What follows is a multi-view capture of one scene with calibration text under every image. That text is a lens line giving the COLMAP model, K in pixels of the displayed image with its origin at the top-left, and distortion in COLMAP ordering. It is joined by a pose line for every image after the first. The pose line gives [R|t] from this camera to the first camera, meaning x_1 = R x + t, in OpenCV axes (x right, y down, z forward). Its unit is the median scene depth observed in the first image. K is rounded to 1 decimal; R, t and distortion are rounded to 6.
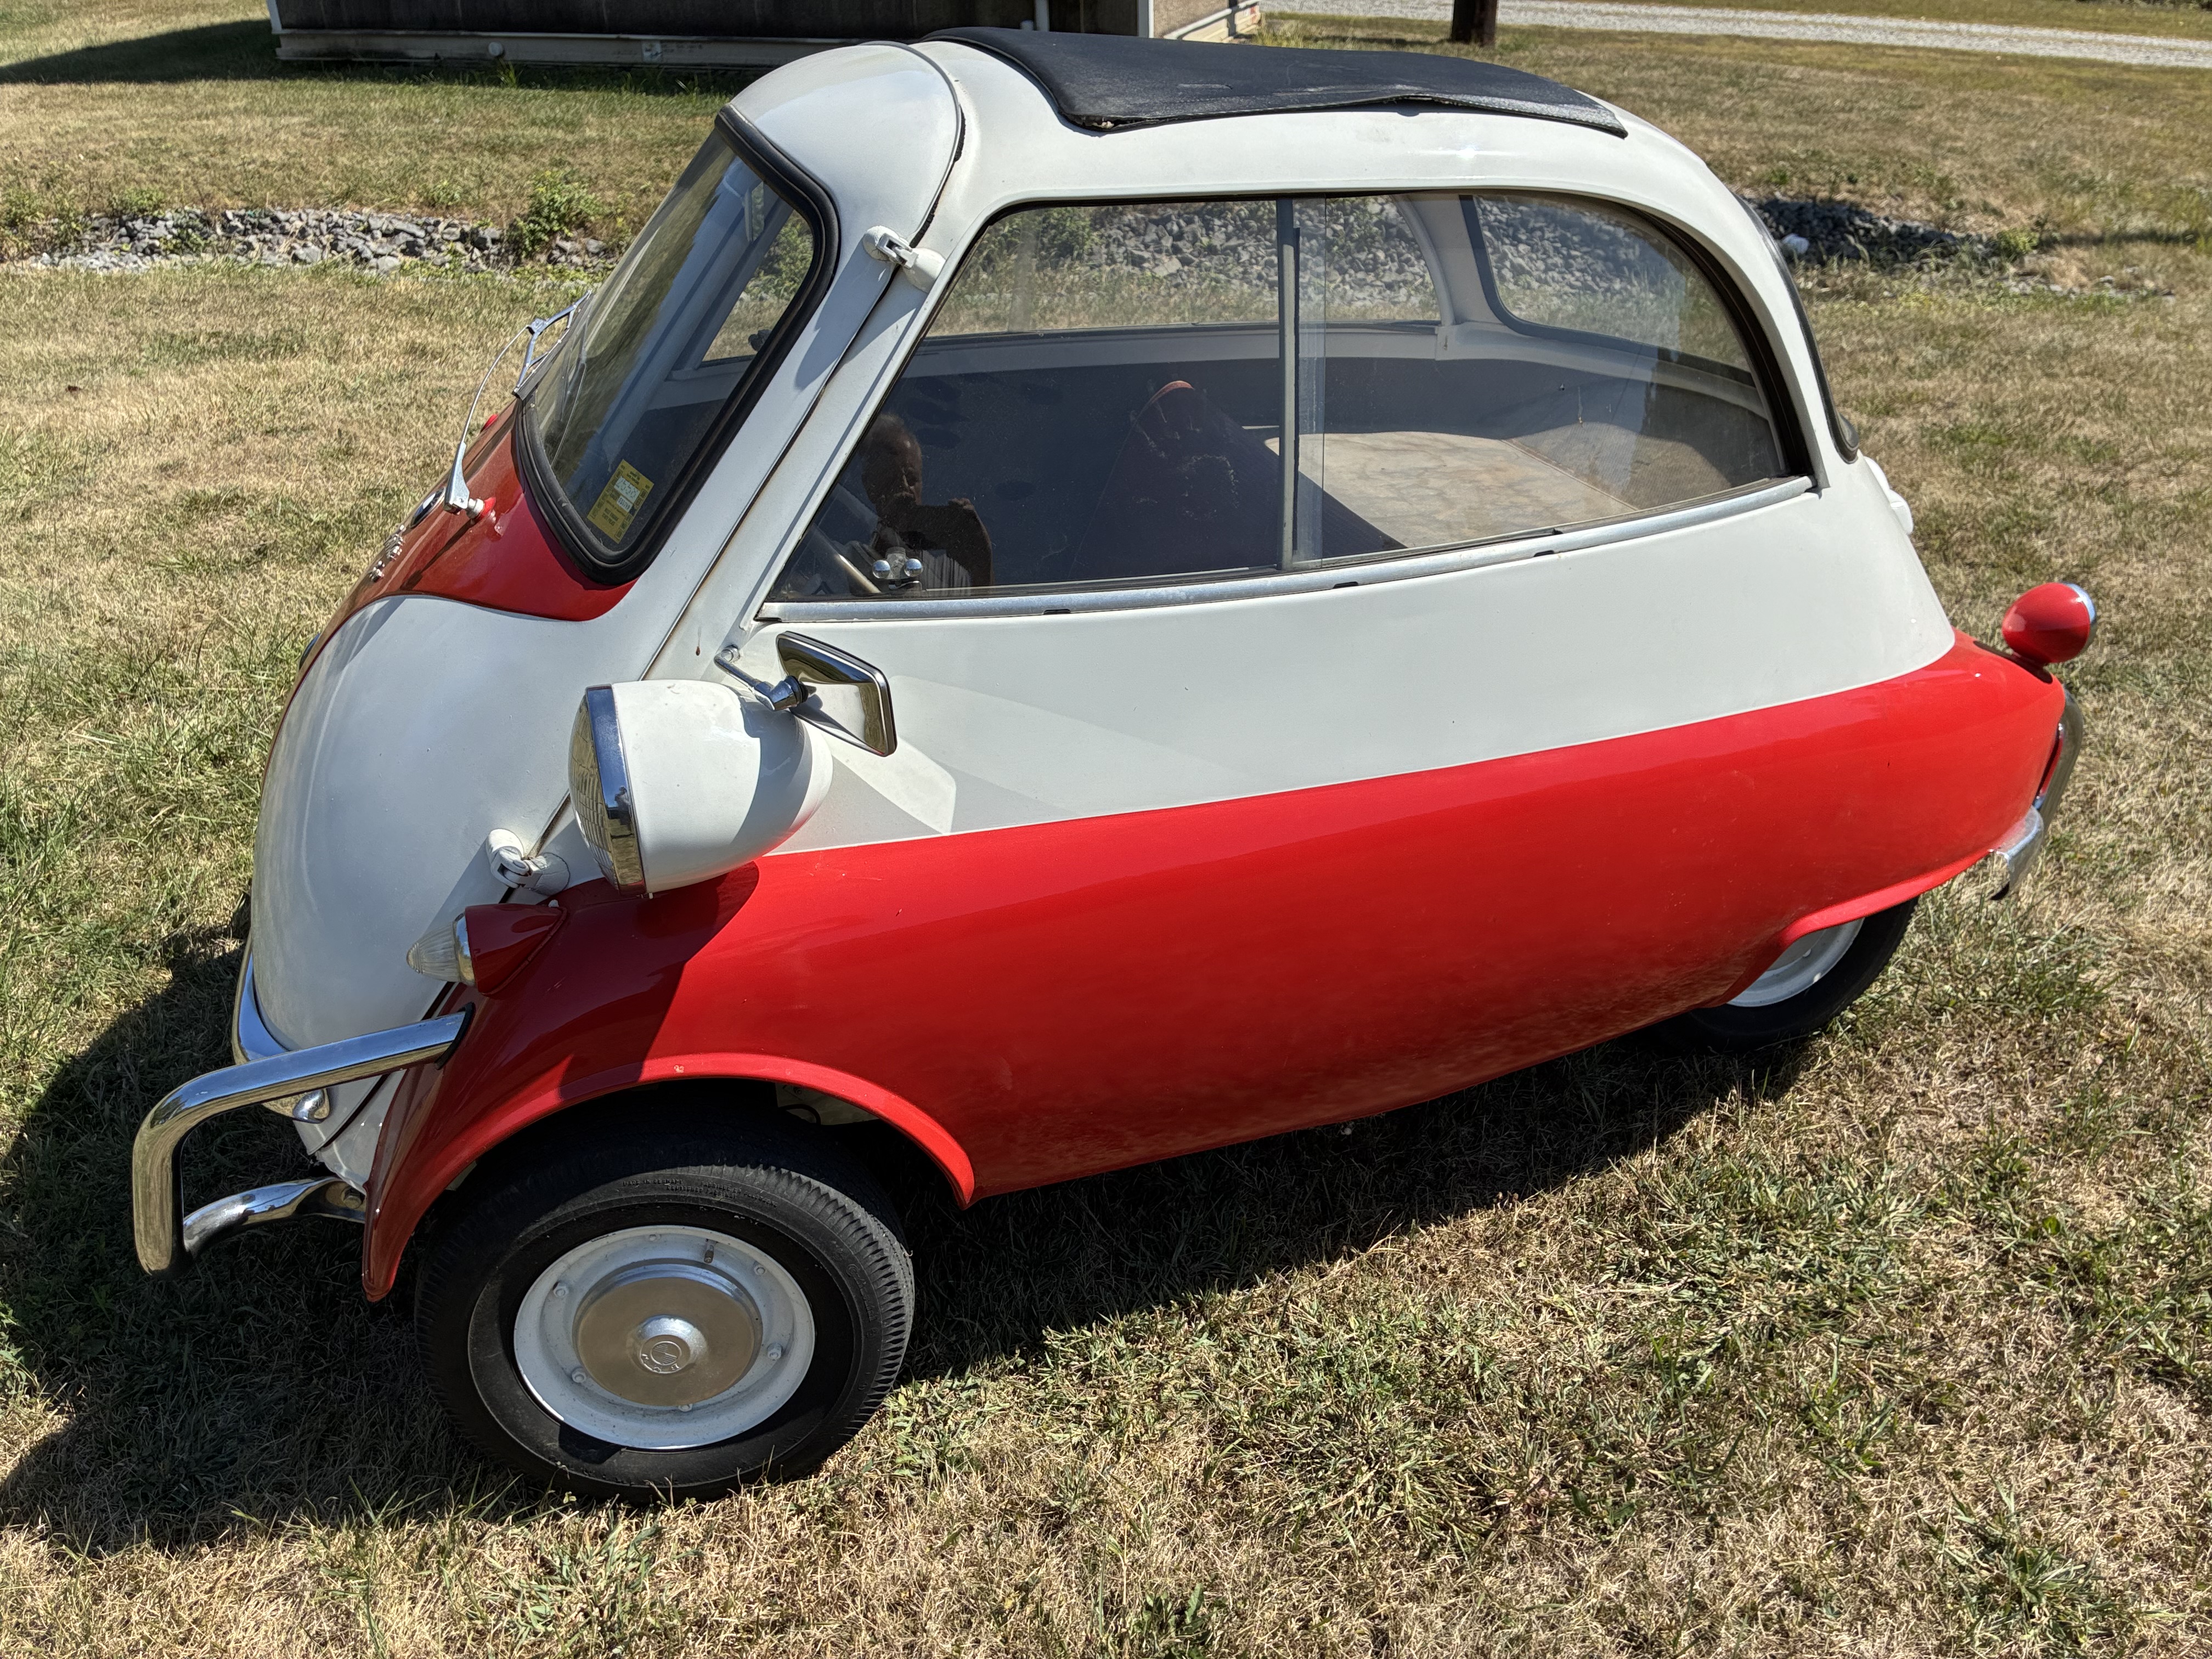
lens RADIAL K [[1718.4, 0, 1119.0], [0, 1718.4, 794.4], [0, 0, 1]] dist [0.021942, -0.000258]
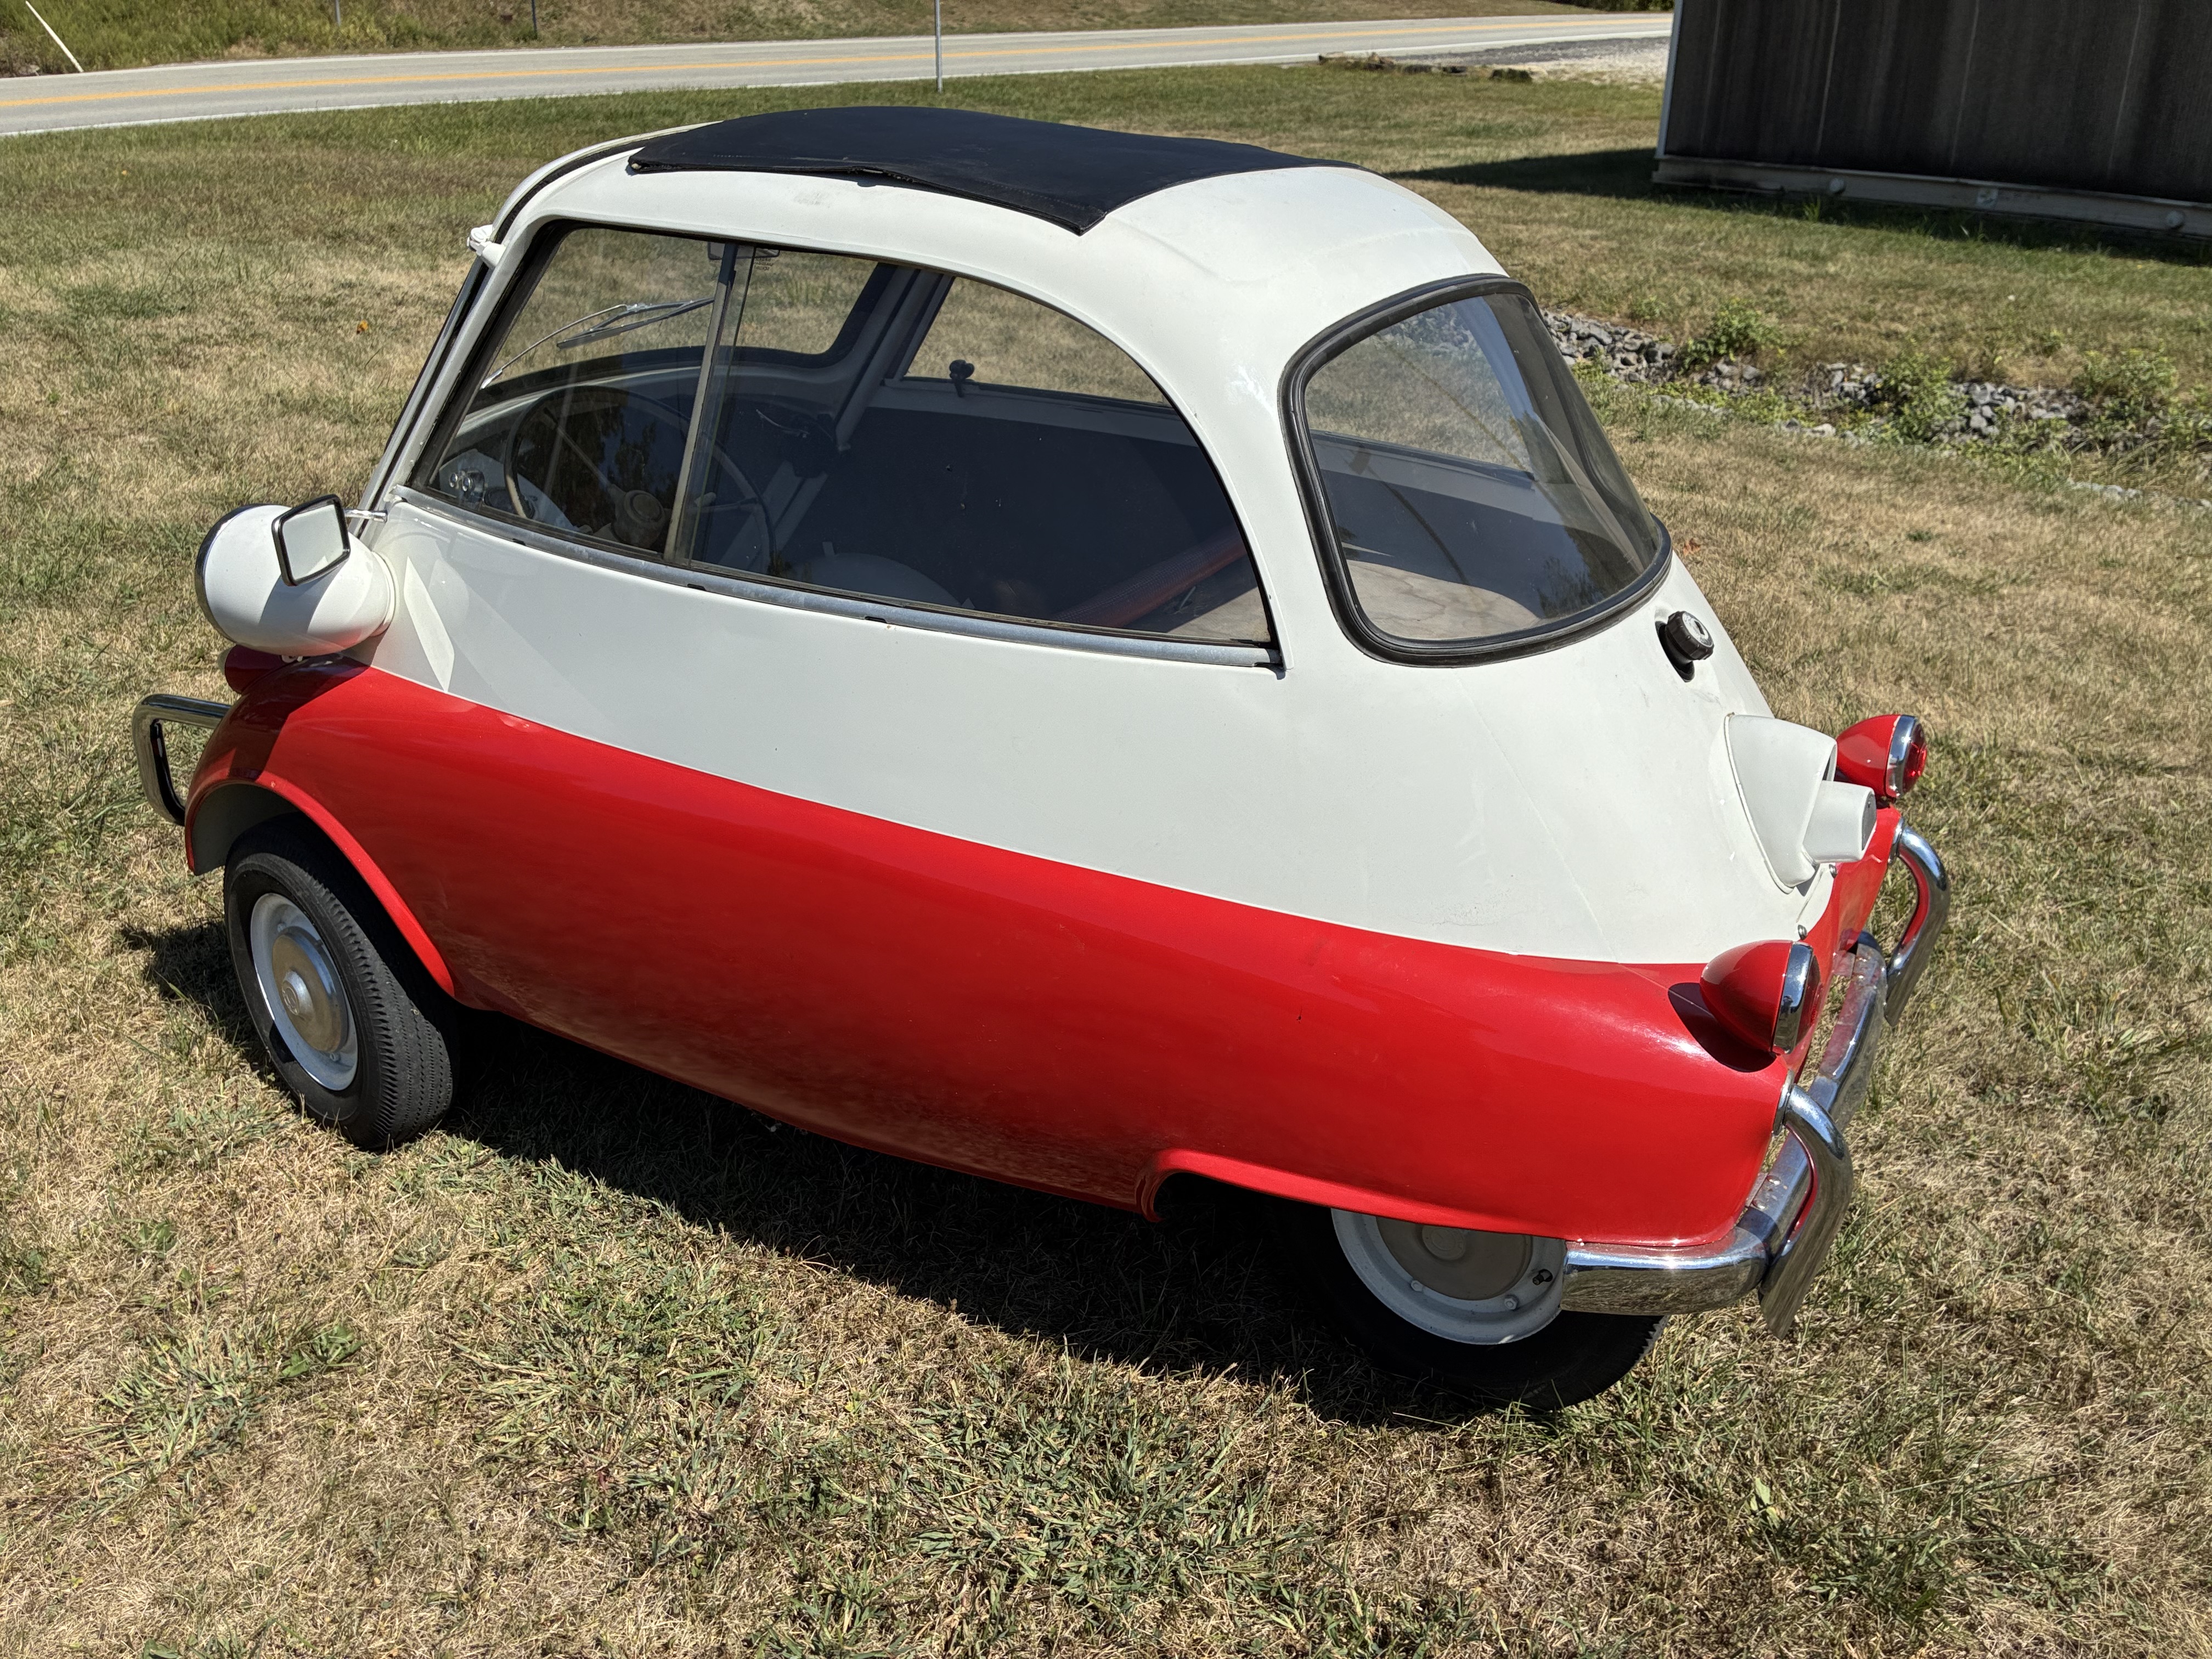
lens RADIAL K [[1687.7, 0, 1113.7], [0, 1687.7, 787.1], [0, 0, 1]] dist [0.123610, -0.168194]
pose [[0.664190, 0.311018, -0.679794, 0.991609], [-0.360210, 0.929968, 0.073536, -0.162741], [0.655058, 0.196027, 0.729707, 0.360600]]
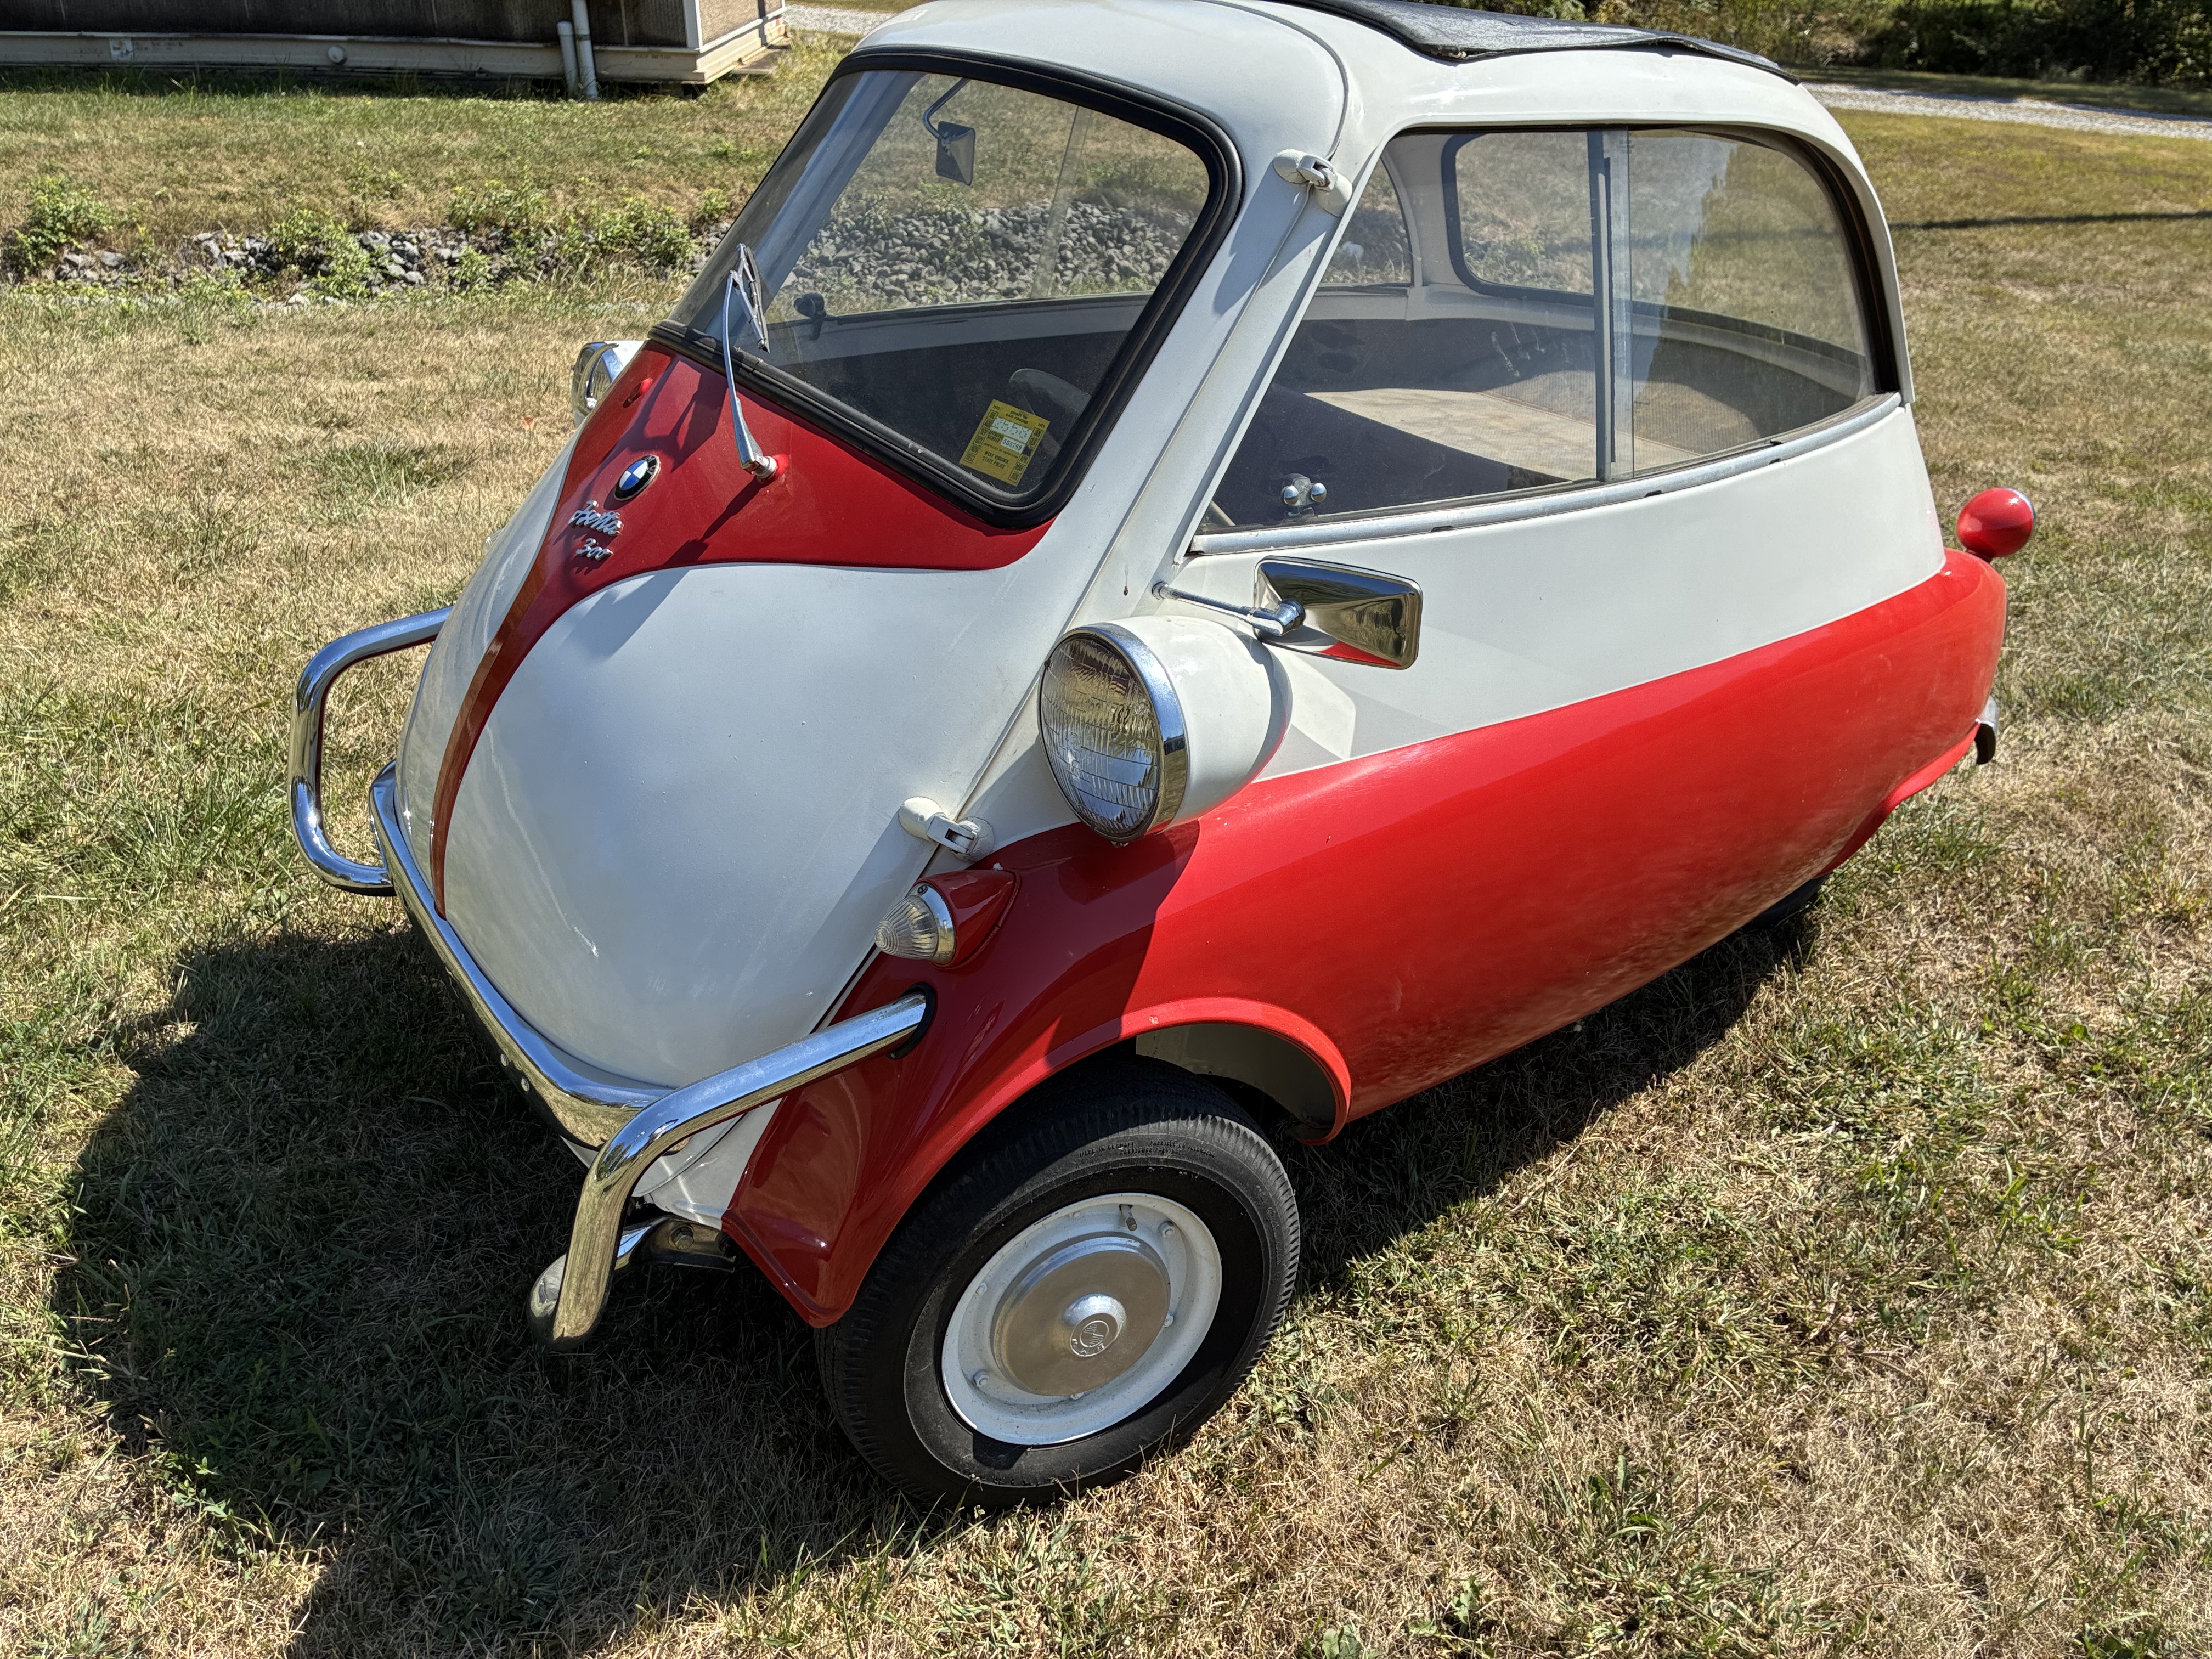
lens RADIAL K [[1718.4, 0, 1119.0], [0, 1718.4, 794.4], [0, 0, 1]] dist [0.021942, -0.000258]
pose [[0.953291, -0.097749, 0.285798, -0.457875], [0.101857, 0.994799, 0.000493, 0.026165], [-0.284360, 0.028641, 0.958290, 0.067677]]
